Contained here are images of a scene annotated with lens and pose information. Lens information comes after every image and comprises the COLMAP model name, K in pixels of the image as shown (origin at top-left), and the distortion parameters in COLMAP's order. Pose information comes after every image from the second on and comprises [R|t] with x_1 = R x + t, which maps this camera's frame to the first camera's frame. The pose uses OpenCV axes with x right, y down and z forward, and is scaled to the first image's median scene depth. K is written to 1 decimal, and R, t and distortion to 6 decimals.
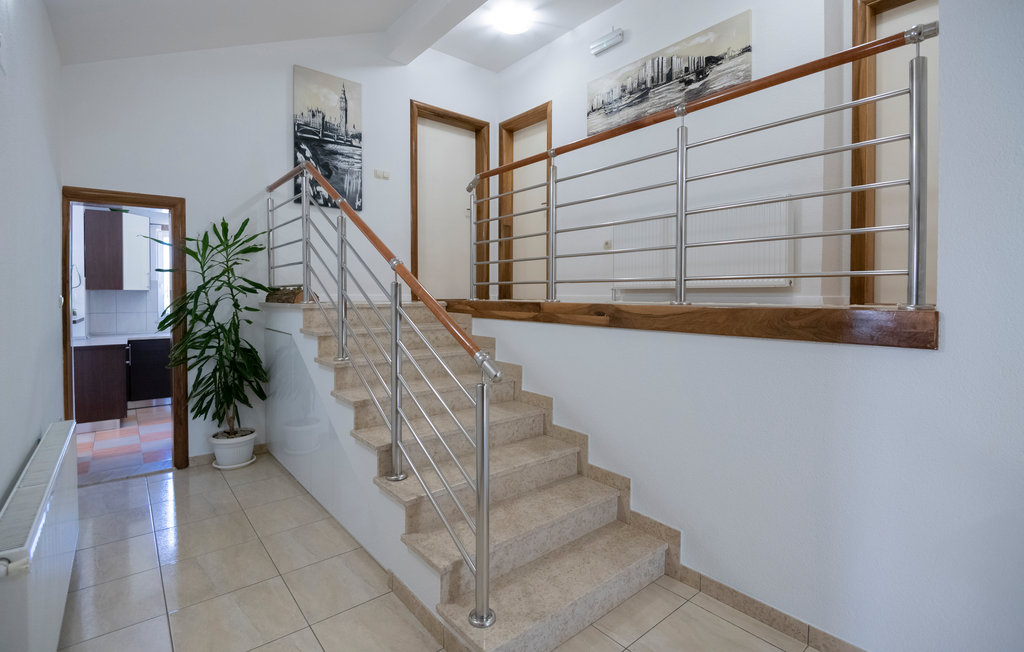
lens RADIAL K [[481.9, 0, 513.0], [0, 481.9, 307.0], [0, 0, 1]] dist [-0.000446, -0.000166]
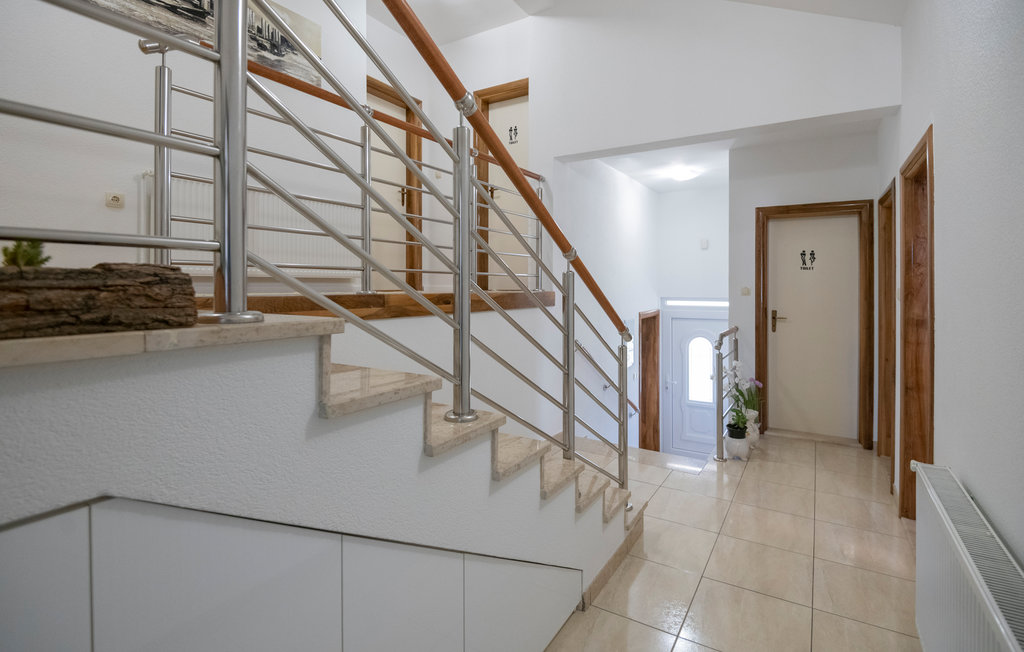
lens RADIAL K [[495.5, 0, 514.1], [0, 495.5, 284.8], [0, 0, 1]] dist [-0.000871, -0.000153]
pose [[-0.320867, -0.005109, 0.947110, -0.689148], [0.019543, 0.999737, 0.012014, -0.026839], [-0.946922, 0.022365, -0.320683, 0.901574]]
